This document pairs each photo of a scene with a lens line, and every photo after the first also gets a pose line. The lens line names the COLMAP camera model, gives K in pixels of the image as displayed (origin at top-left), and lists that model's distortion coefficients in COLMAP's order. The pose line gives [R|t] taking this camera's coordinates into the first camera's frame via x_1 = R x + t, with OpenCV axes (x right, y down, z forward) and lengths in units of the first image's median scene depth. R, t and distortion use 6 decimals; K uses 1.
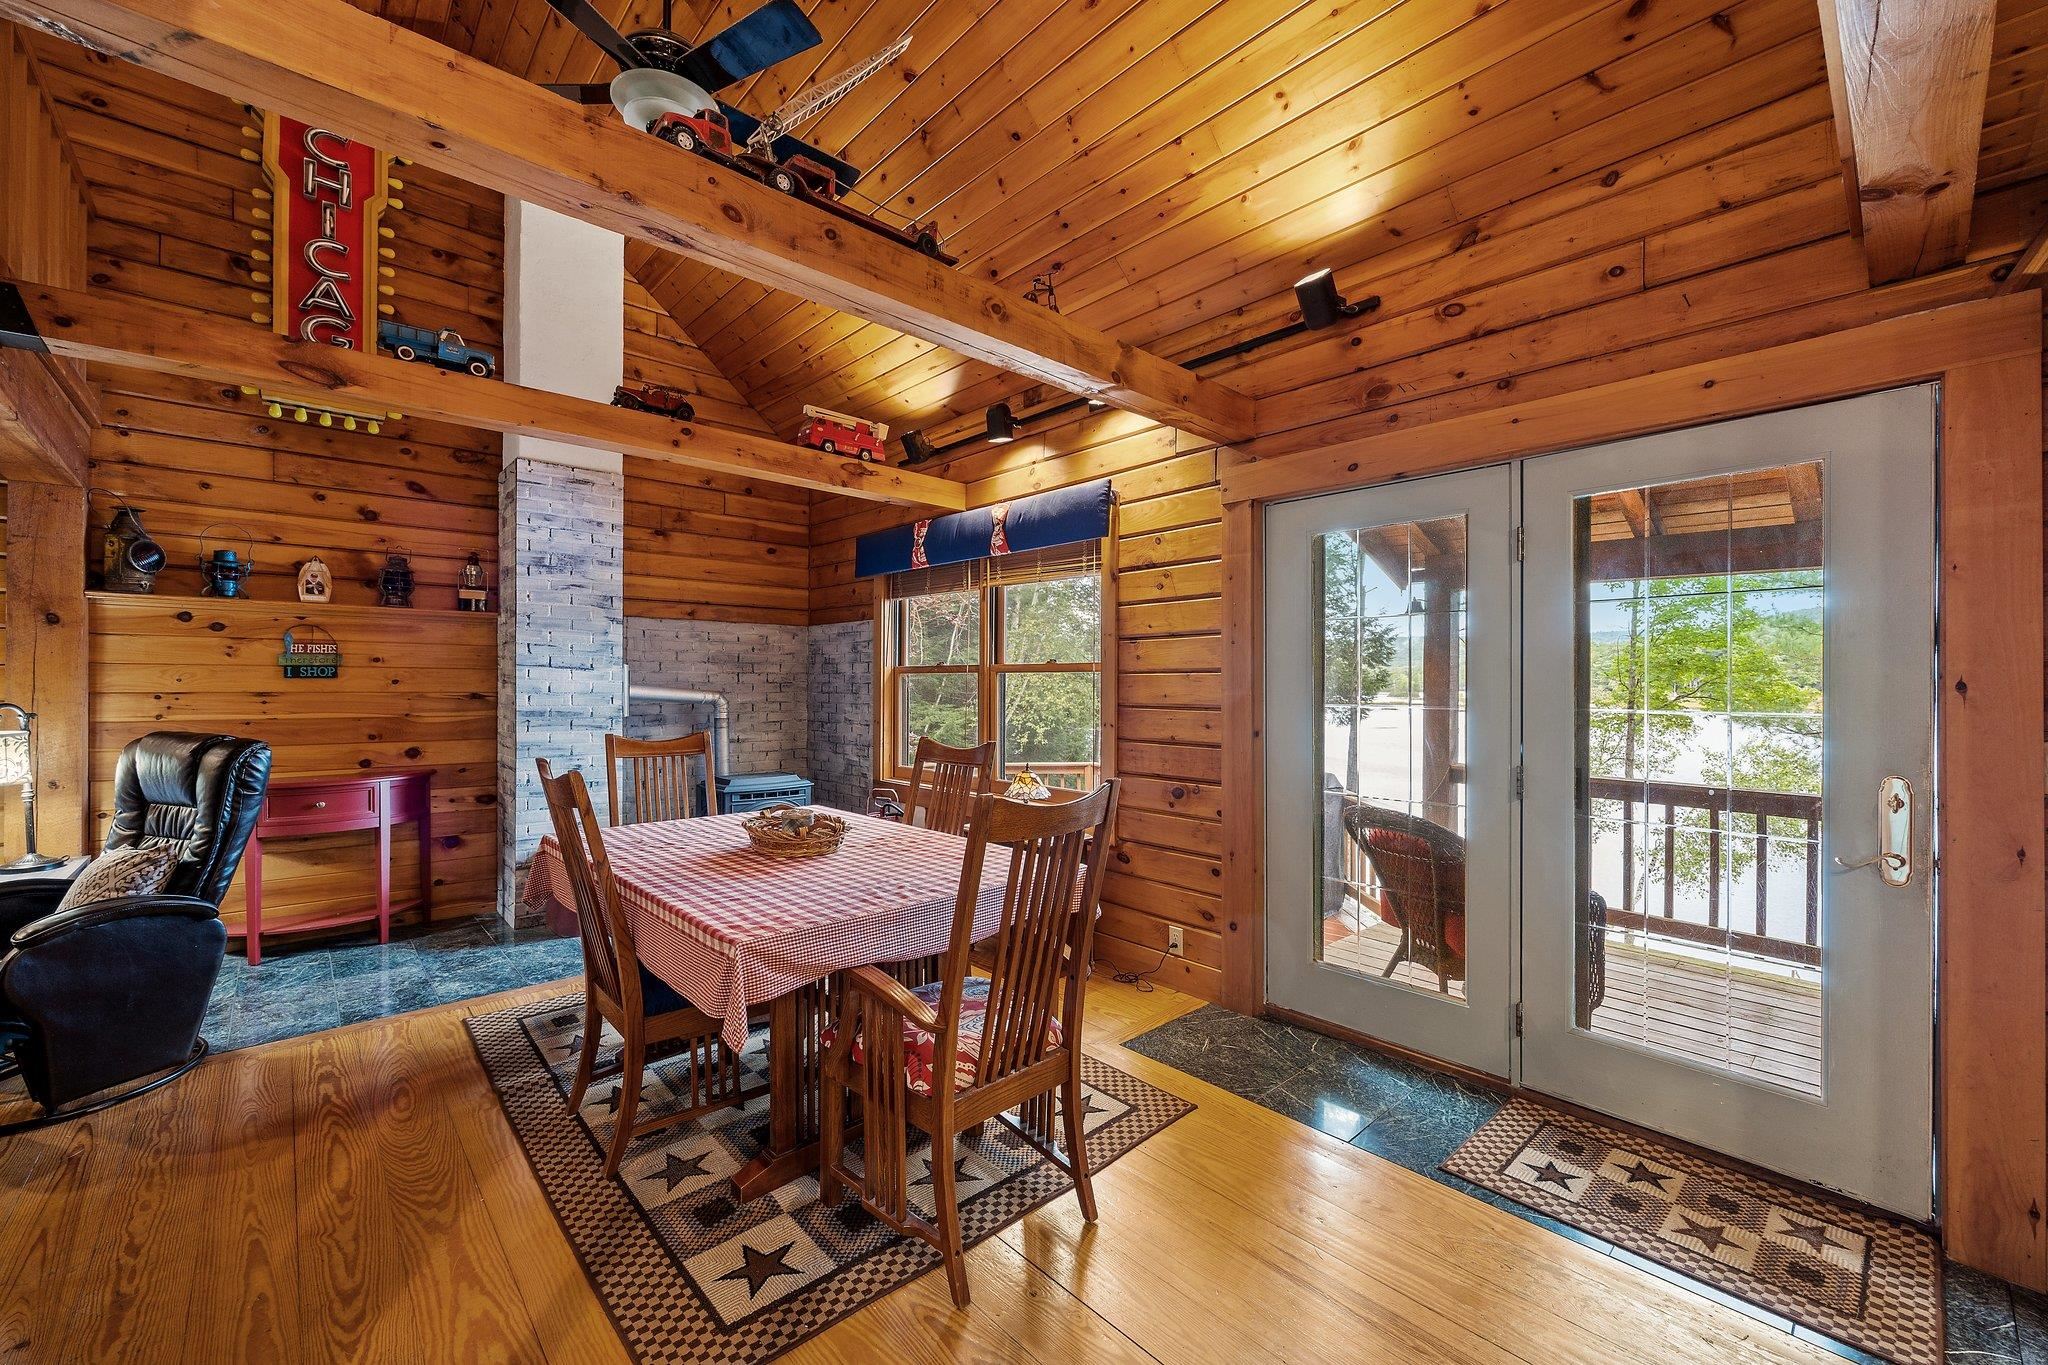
lens RADIAL K [[816.2, 0, 1019.9], [0, 816.2, 686.1], [0, 0, 1]] dist [-0.002866, 0.000468]
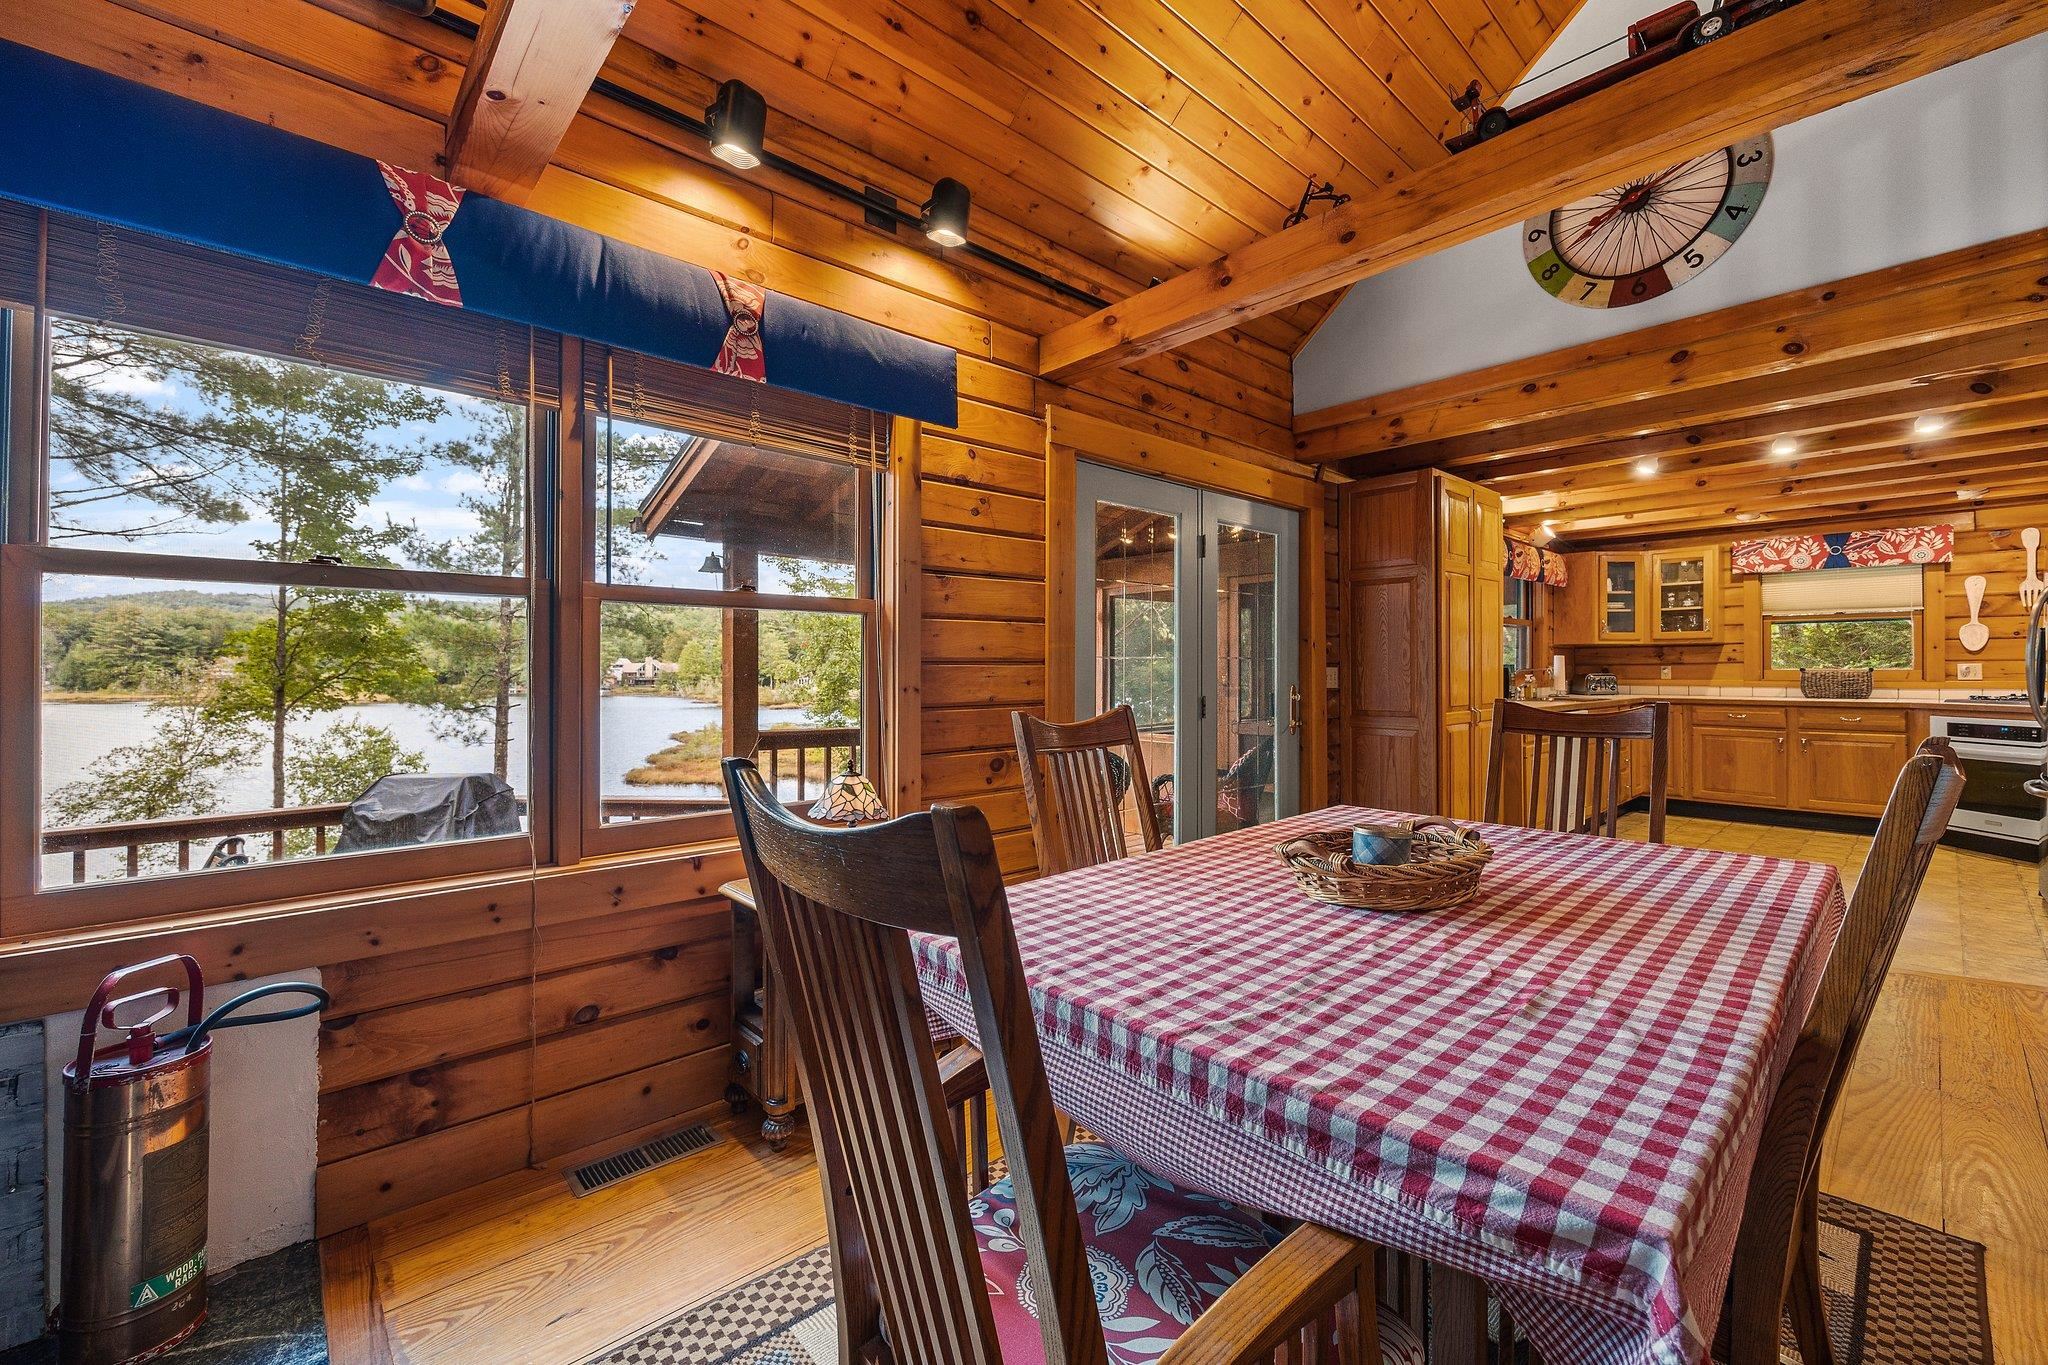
lens RADIAL K [[816.2, 0, 1030.2], [0, 816.2, 660.8], [0, 0, 1]] dist [-0.002866, 0.000468]
pose [[0.004301, 0.000865, 0.999990, -0.520442], [0.003914, 0.999992, -0.000882, 0.020704], [-0.999983, 0.003917, 0.004298, 0.778876]]
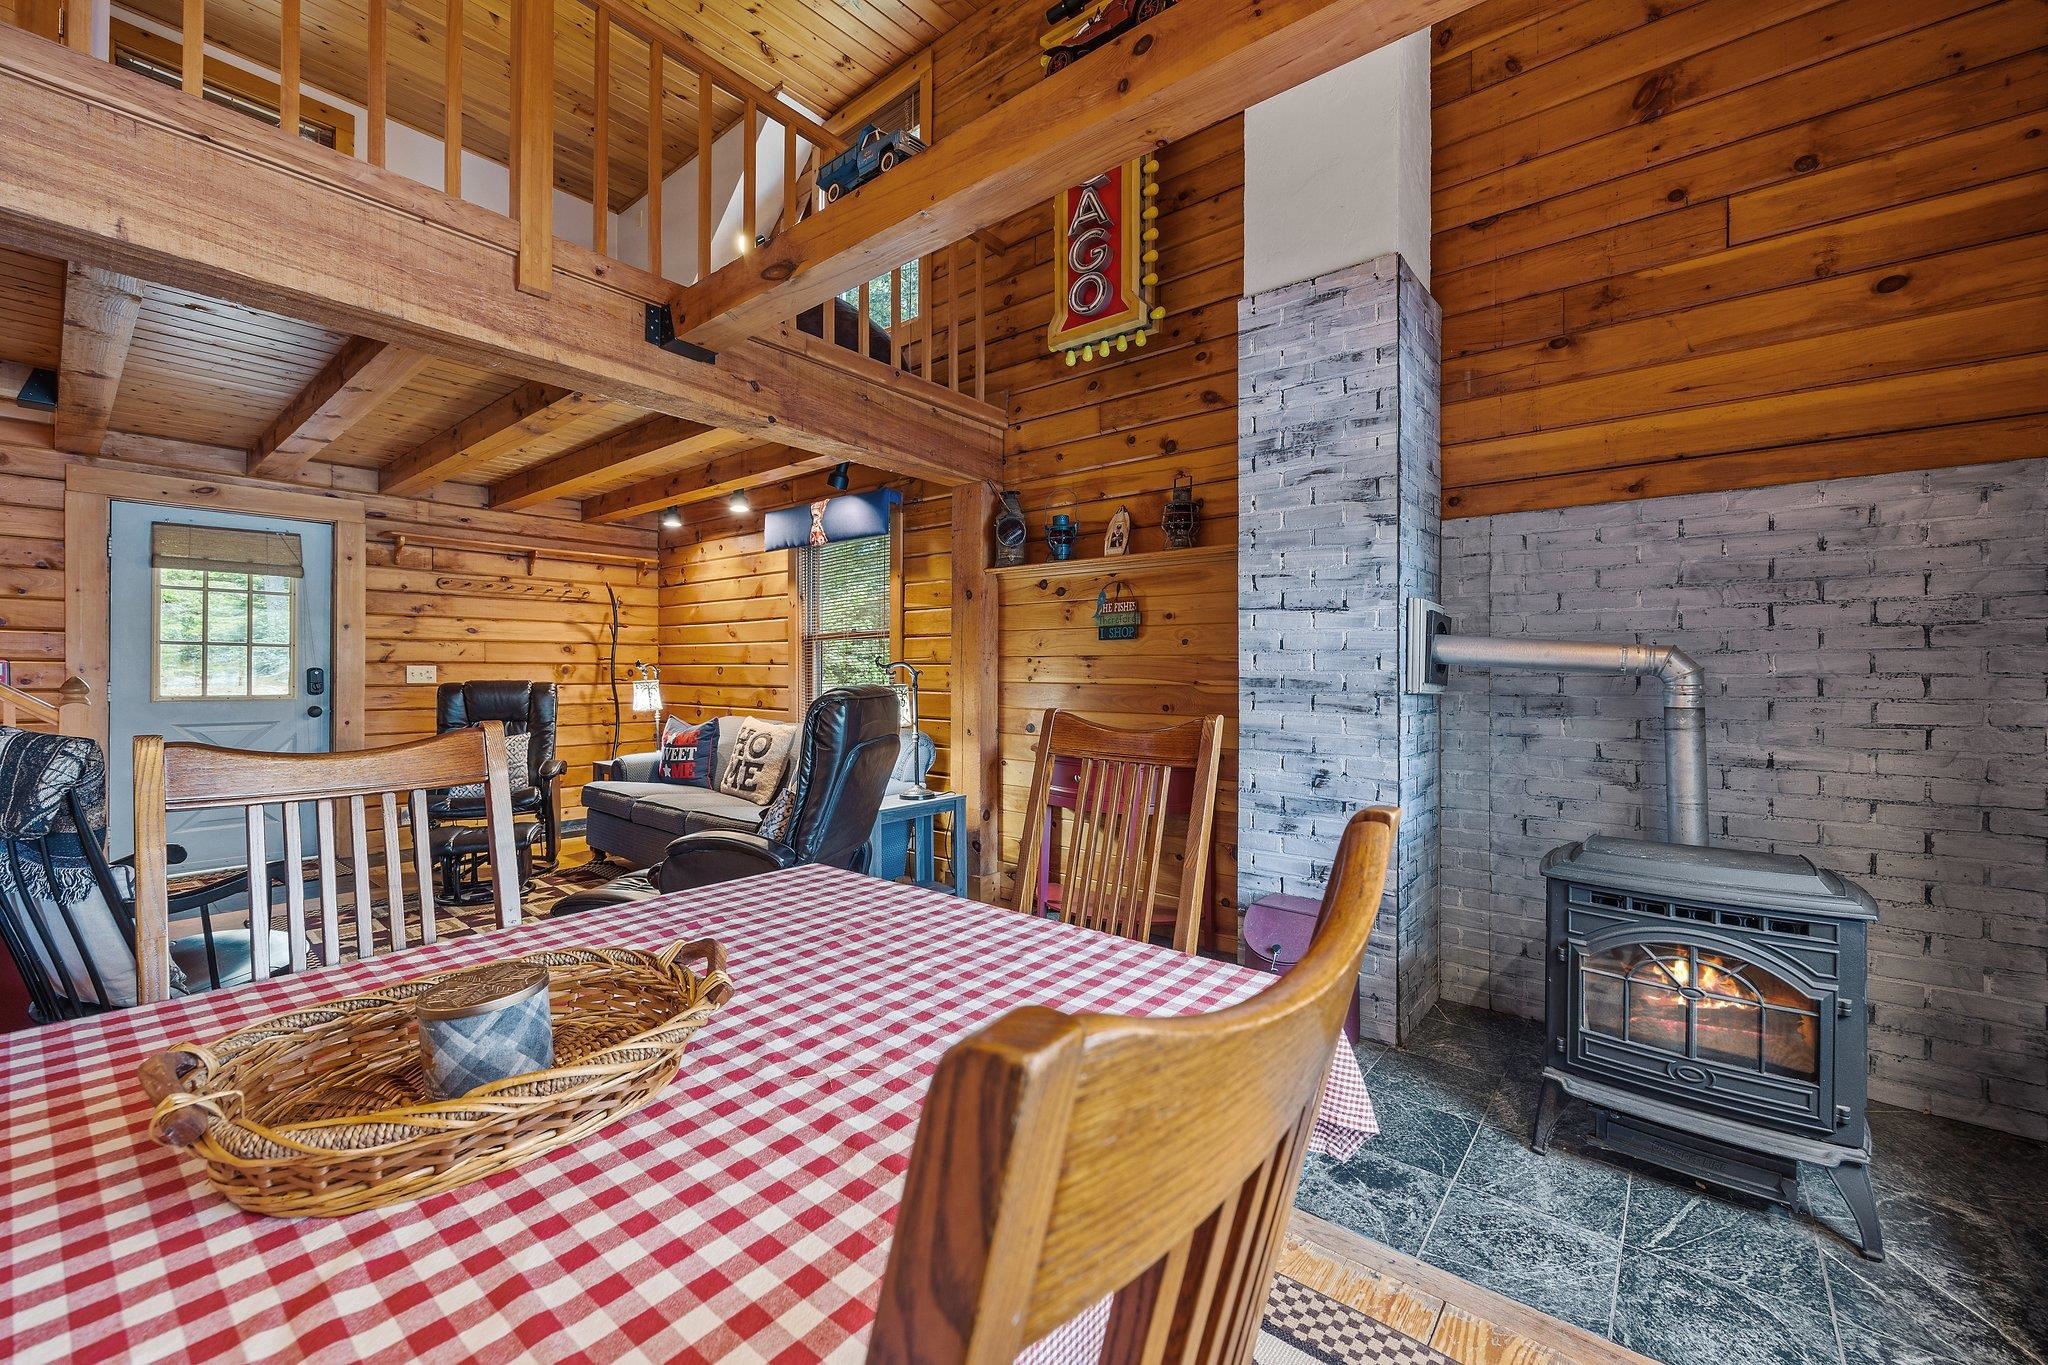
lens RADIAL K [[816.2, 0, 1028.6], [0, 816.2, 672.6], [0, 0, 1]] dist [-0.002866, 0.000468]
pose [[0.147581, -0.003585, -0.989043, 0.020553], [-0.005575, 0.999975, -0.004456, 0.029879], [0.989034, 0.006172, 0.147558, 0.714704]]
